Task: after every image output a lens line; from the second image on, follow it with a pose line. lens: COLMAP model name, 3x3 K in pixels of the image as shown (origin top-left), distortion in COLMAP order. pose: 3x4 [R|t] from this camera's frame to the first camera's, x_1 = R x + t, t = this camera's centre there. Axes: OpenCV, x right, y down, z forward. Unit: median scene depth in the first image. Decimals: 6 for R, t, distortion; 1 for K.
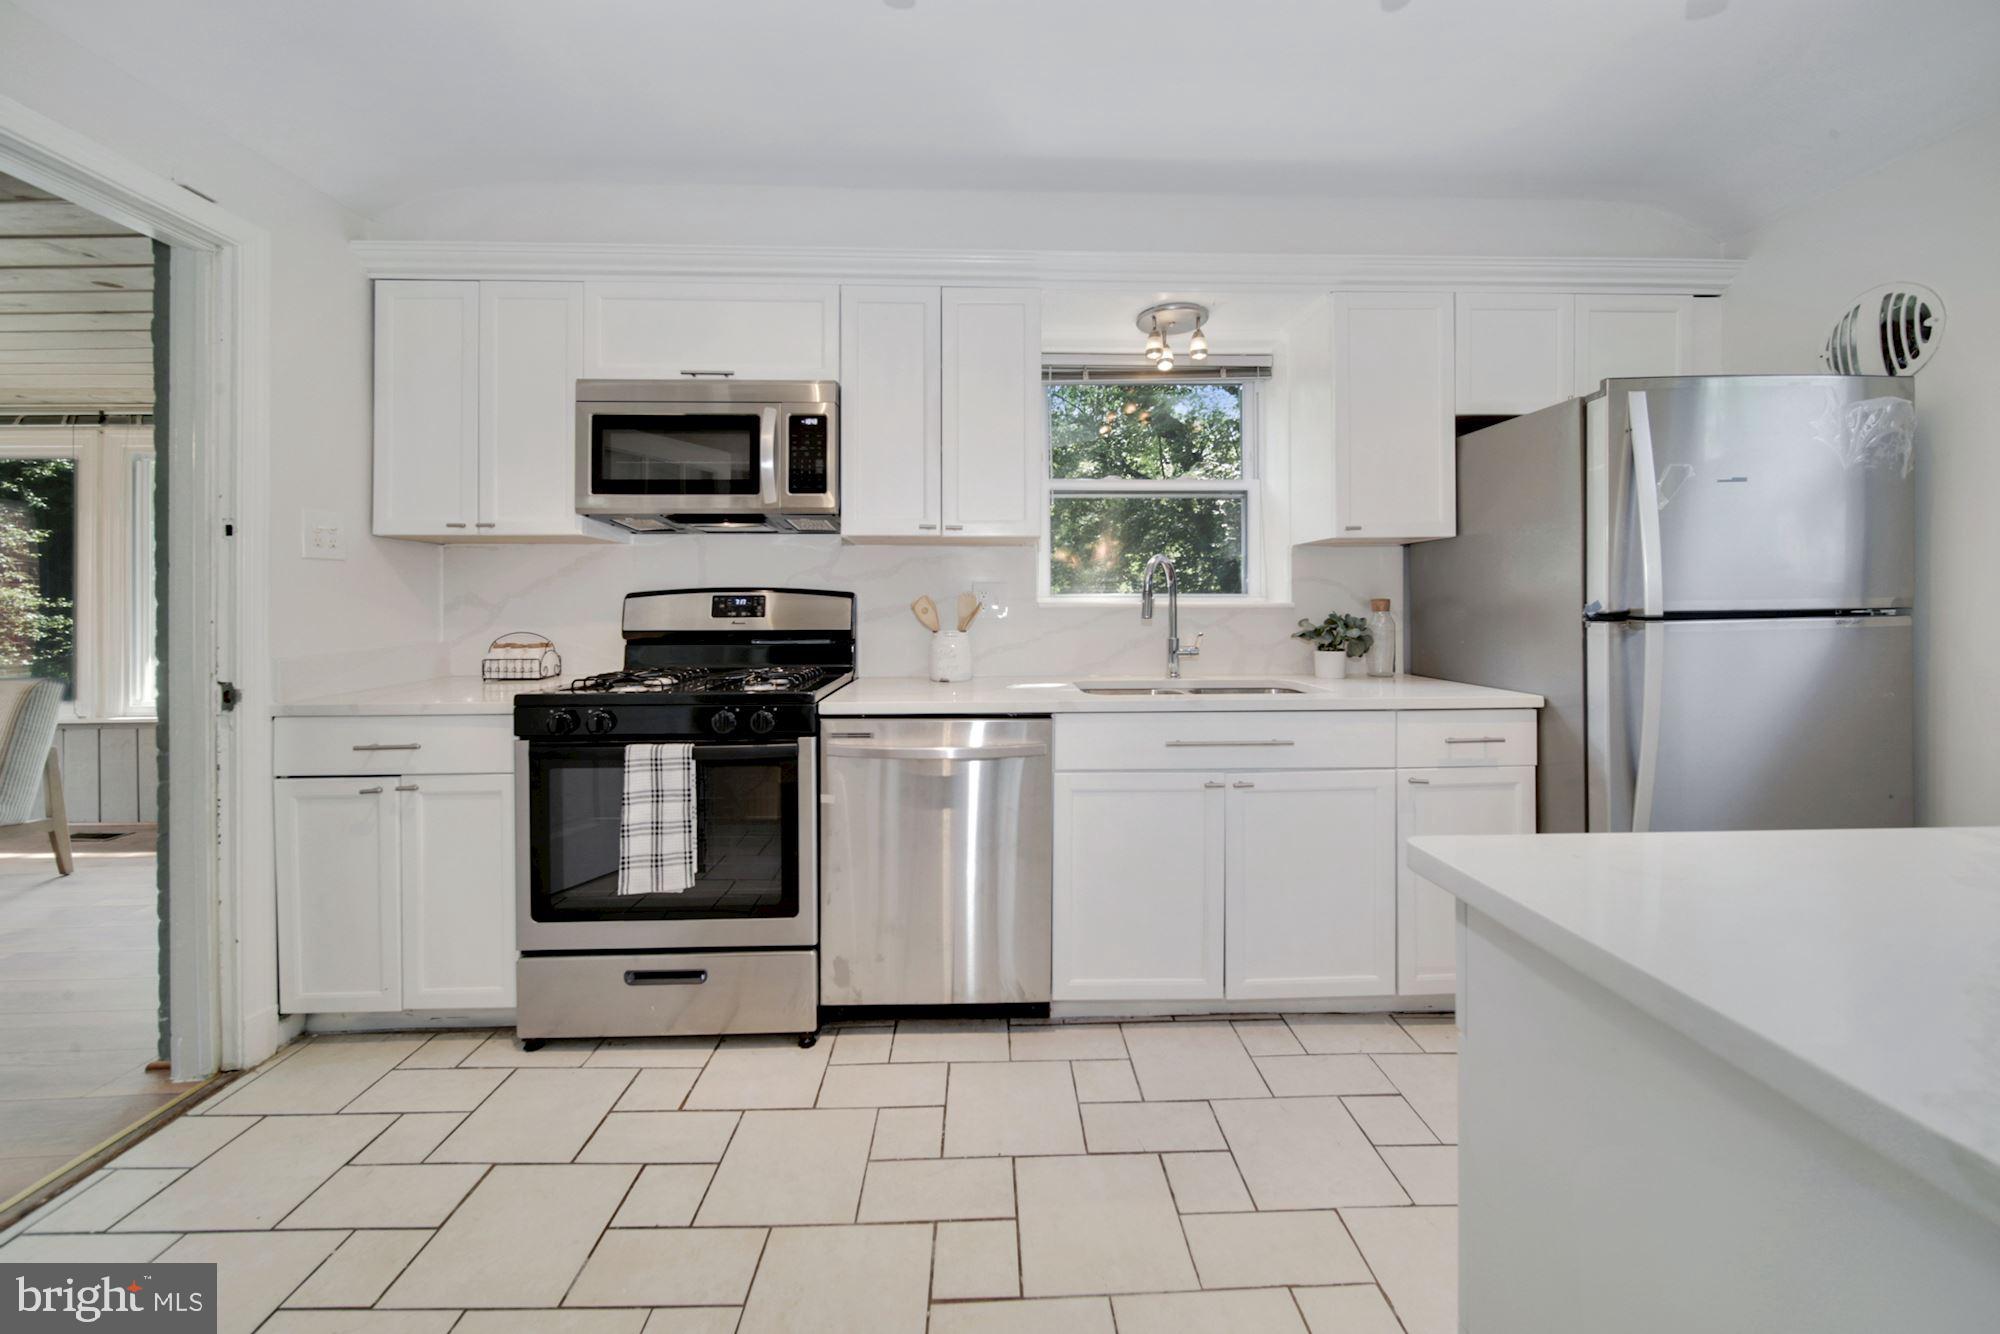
lens RADIAL K [[728.3, 0, 989.4], [0, 728.3, 604.2], [0, 0, 1]] dist [-0.002542, -0.000140]
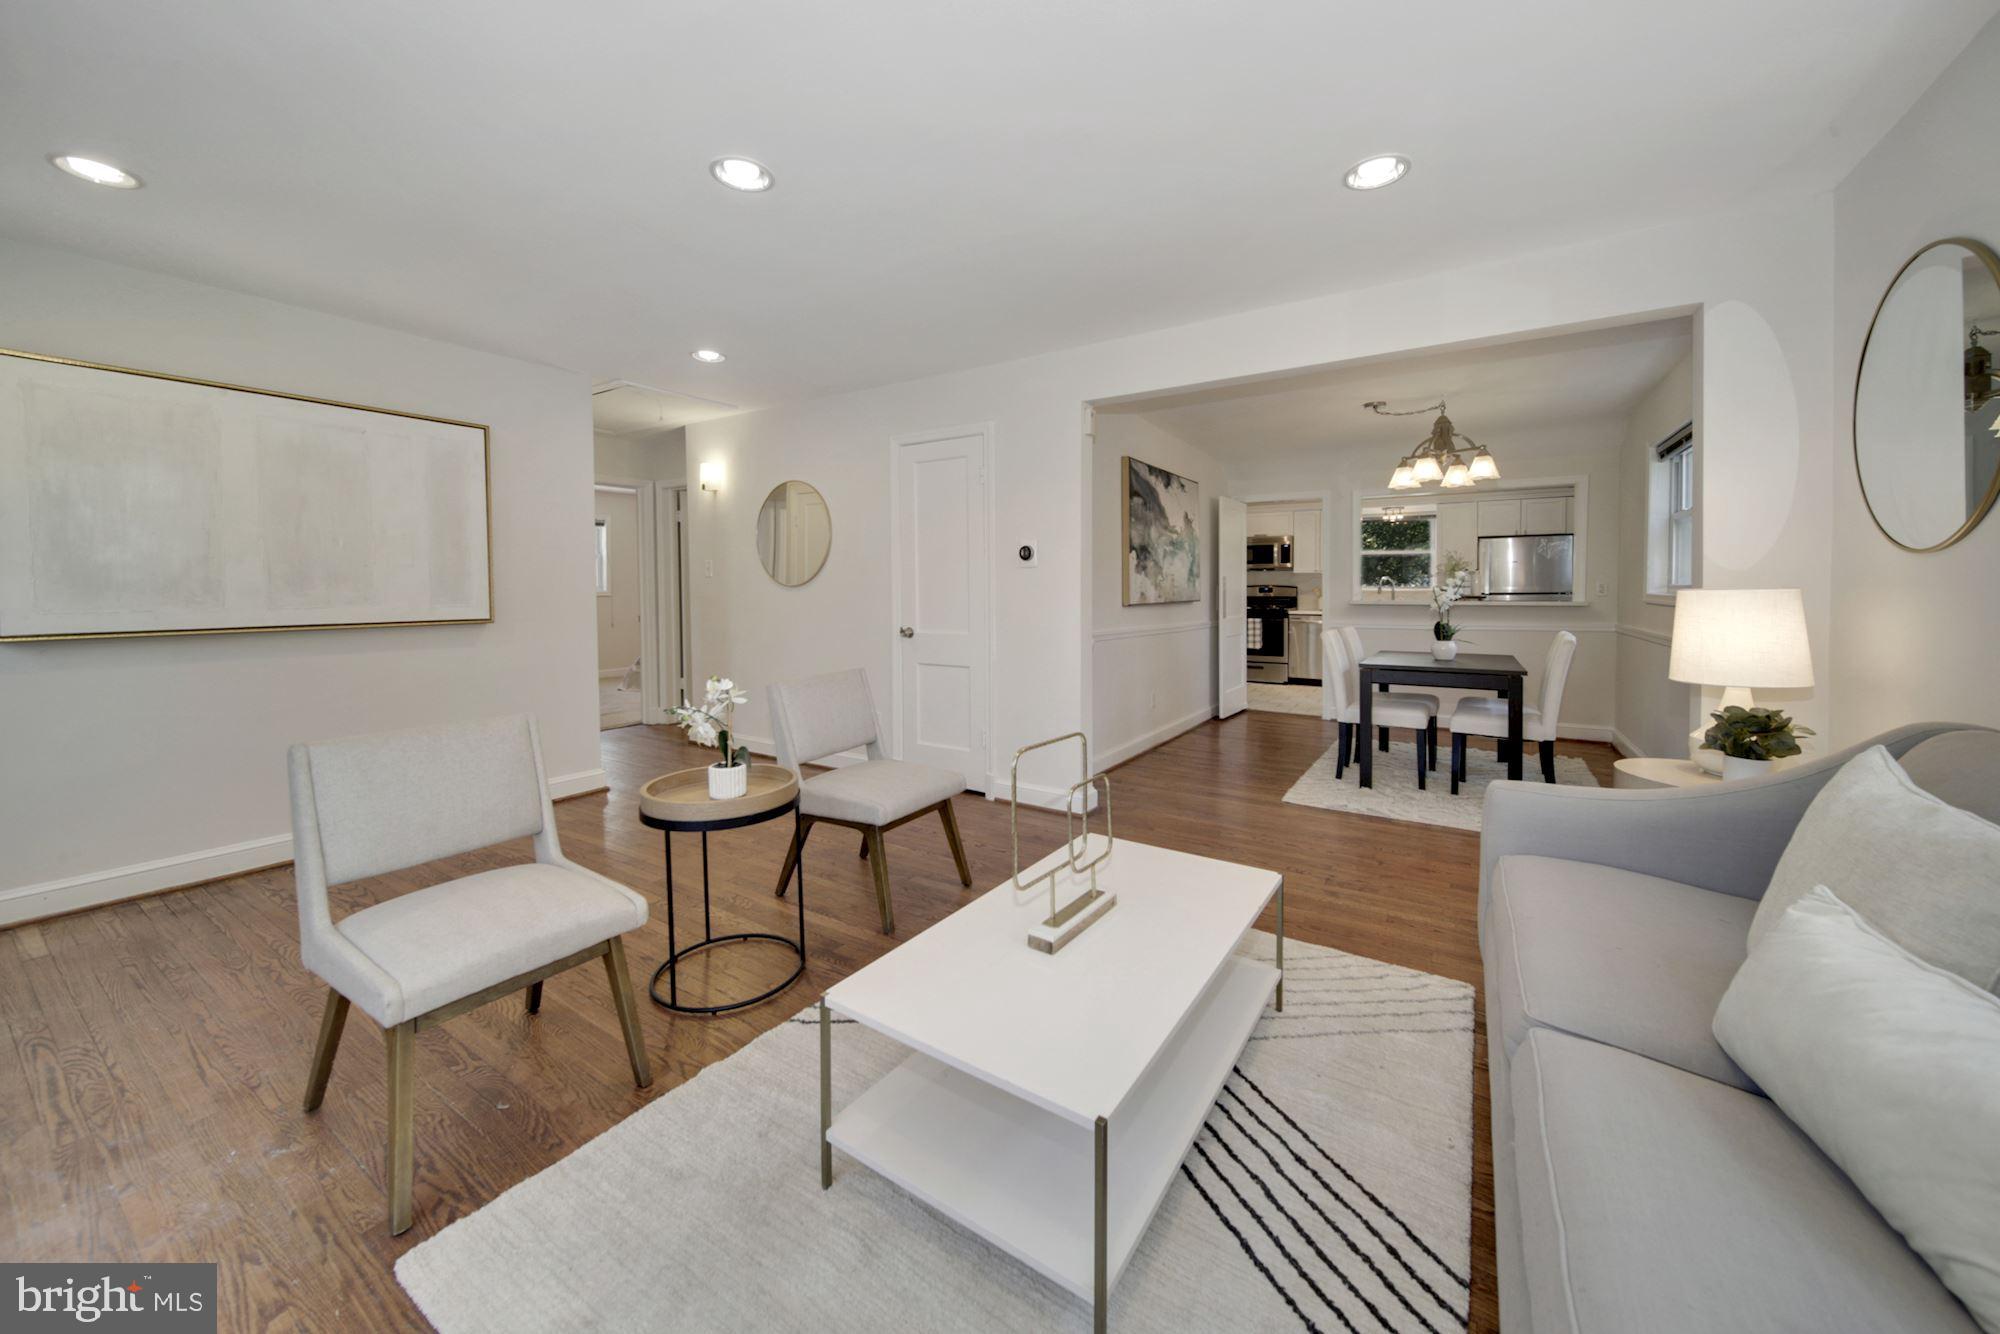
lens RADIAL K [[731.7, 0, 1018.4], [0, 731.7, 610.5], [0, 0, 1]] dist [0.000154, 0.000034]
pose [[0.852940, 0.019394, -0.521648, 0.656912], [-0.001288, 0.999385, 0.035049, -0.027742], [0.522007, -0.029223, 0.852441, -3.487716]]
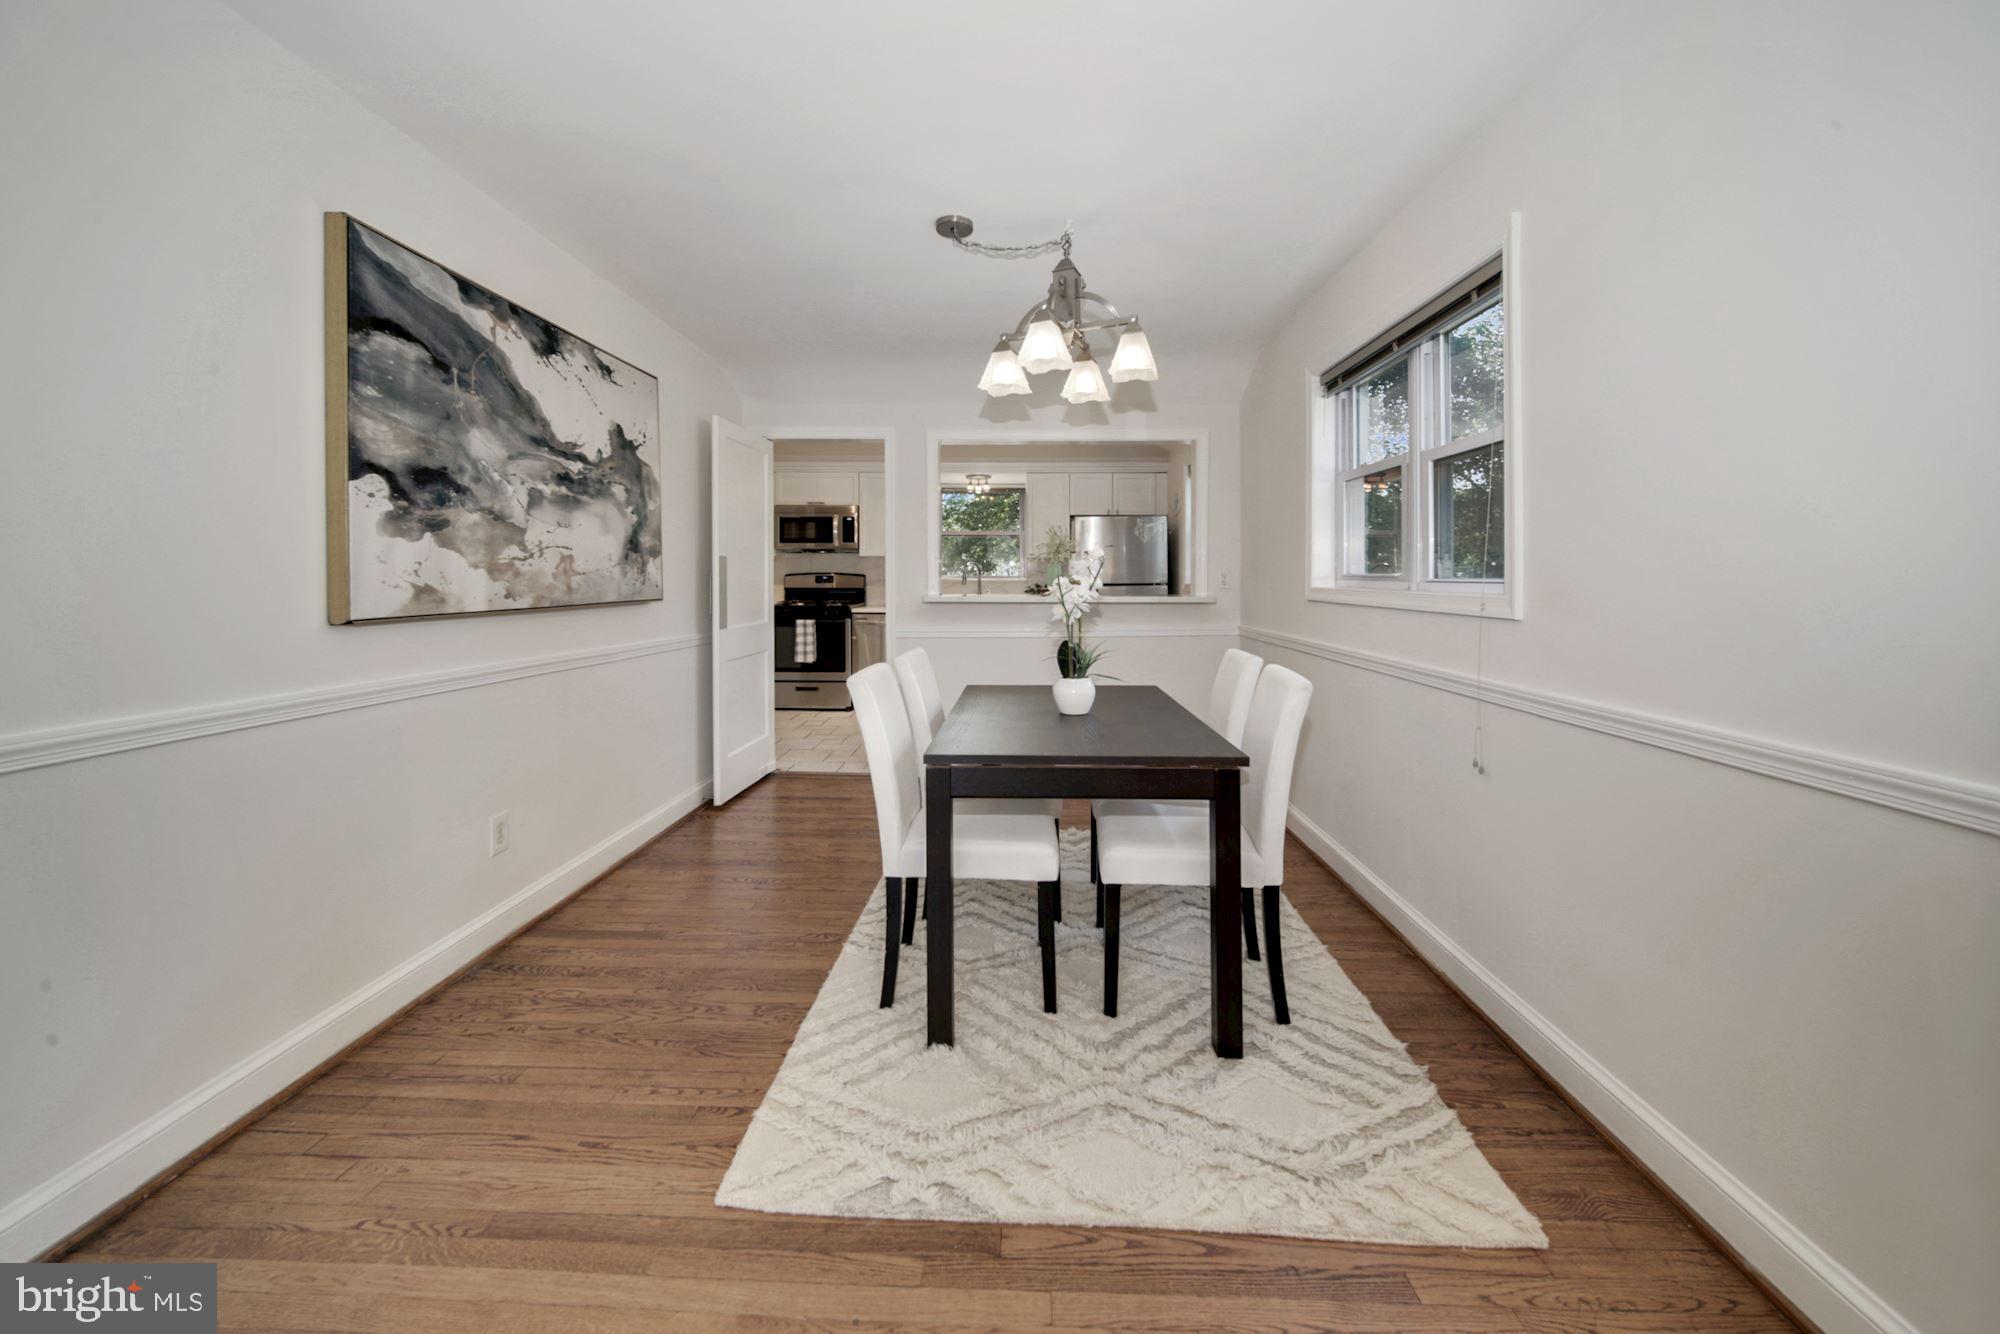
lens RADIAL K [[728.3, 0, 989.4], [0, 728.3, 604.2], [0, 0, 1]] dist [-0.002542, -0.000140]
pose [[0.998375, 0.010677, -0.055968, 0.526916], [-0.008403, 0.999135, 0.040715, -0.024835], [0.056354, -0.040178, 0.997602, -2.070888]]
